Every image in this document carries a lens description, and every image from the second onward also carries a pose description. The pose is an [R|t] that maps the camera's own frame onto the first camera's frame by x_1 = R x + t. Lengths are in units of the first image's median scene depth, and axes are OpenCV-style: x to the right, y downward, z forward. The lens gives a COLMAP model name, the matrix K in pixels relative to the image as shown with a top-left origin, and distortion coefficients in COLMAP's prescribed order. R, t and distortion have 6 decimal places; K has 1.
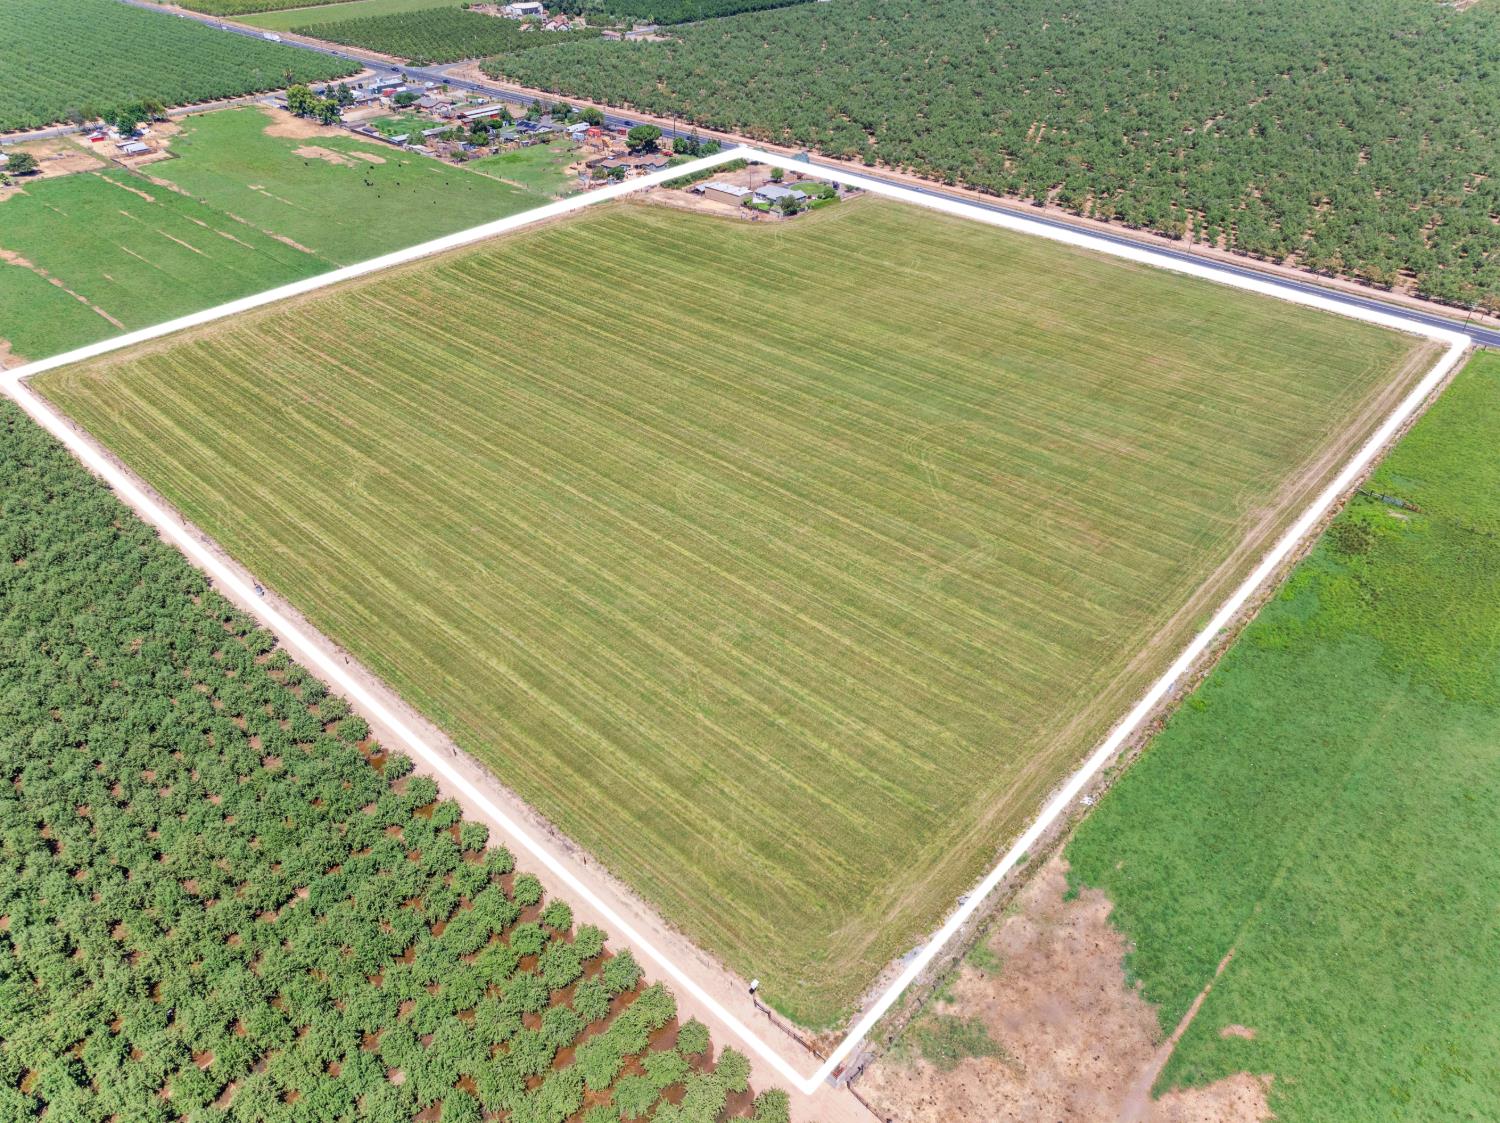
lens RADIAL K [[1050.2, 0, 750.0], [0, 1050.2, 561.5], [0, 0, 1]] dist [-0.032707, 0.001435]
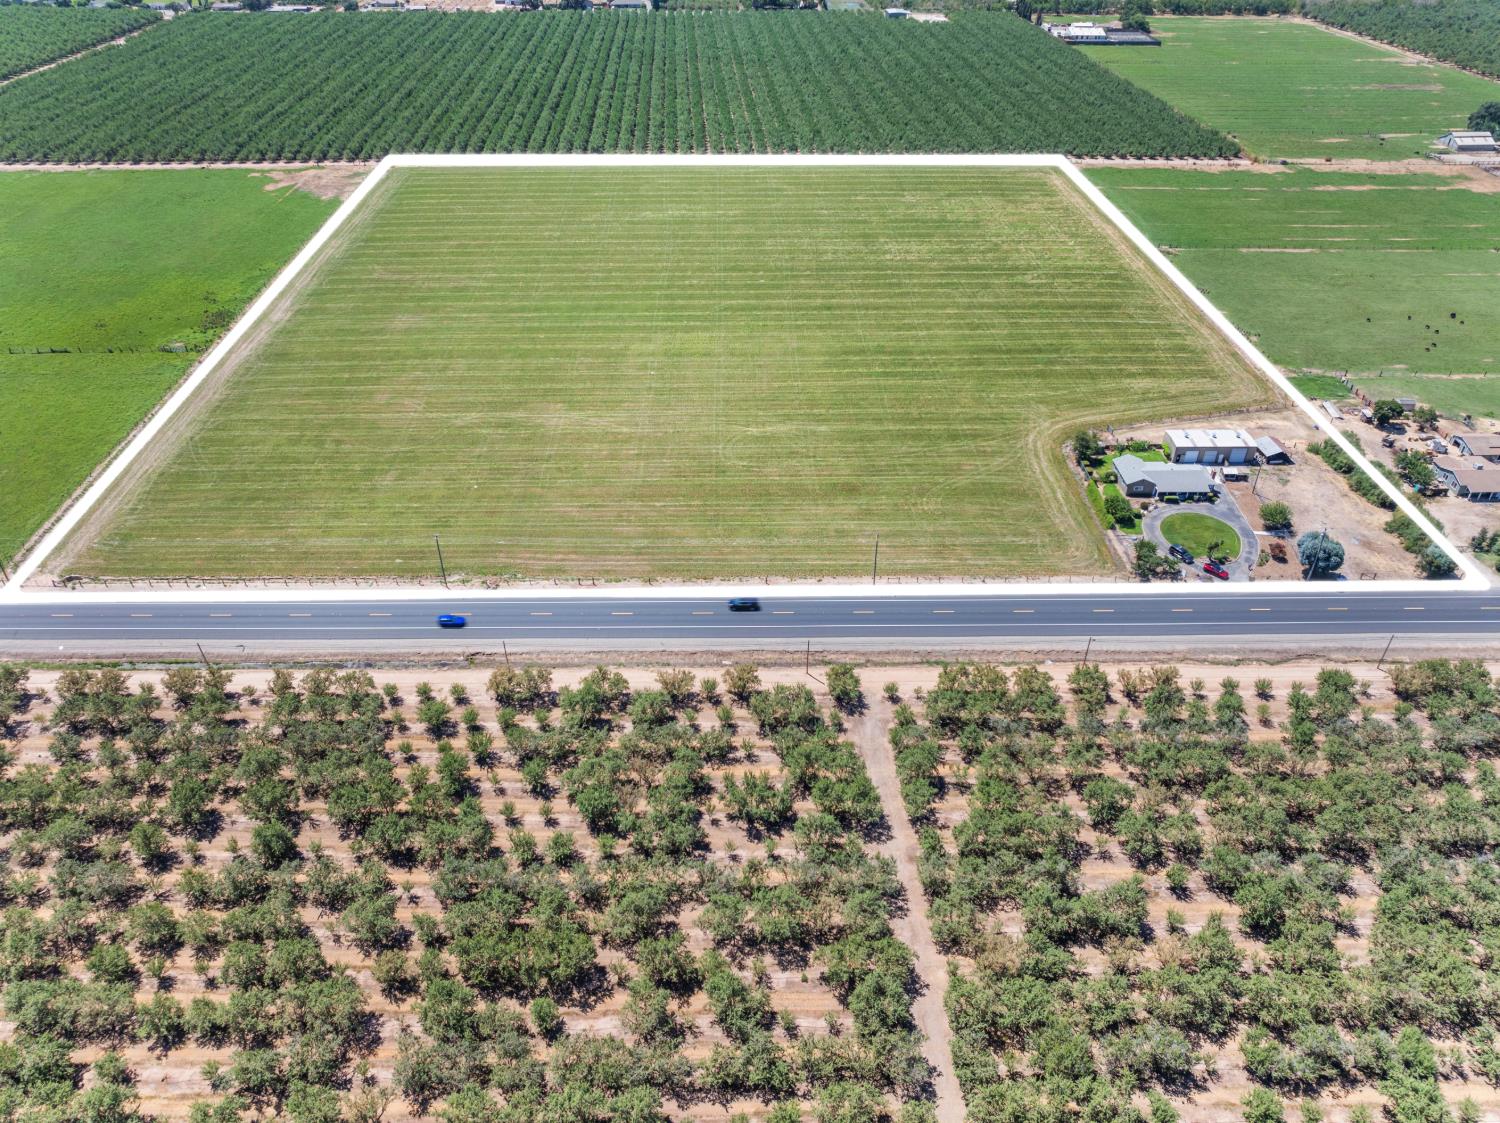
lens RADIAL K [[1050.2, 0, 750.0], [0, 1050.2, 561.5], [0, 0, 1]] dist [-0.032707, 0.001435]
pose [[-0.716624, 0.404561, -0.568138, 0.614967], [-0.406801, 0.419224, 0.811643, -0.815666], [0.566536, 0.812762, -0.135850, 1.155567]]
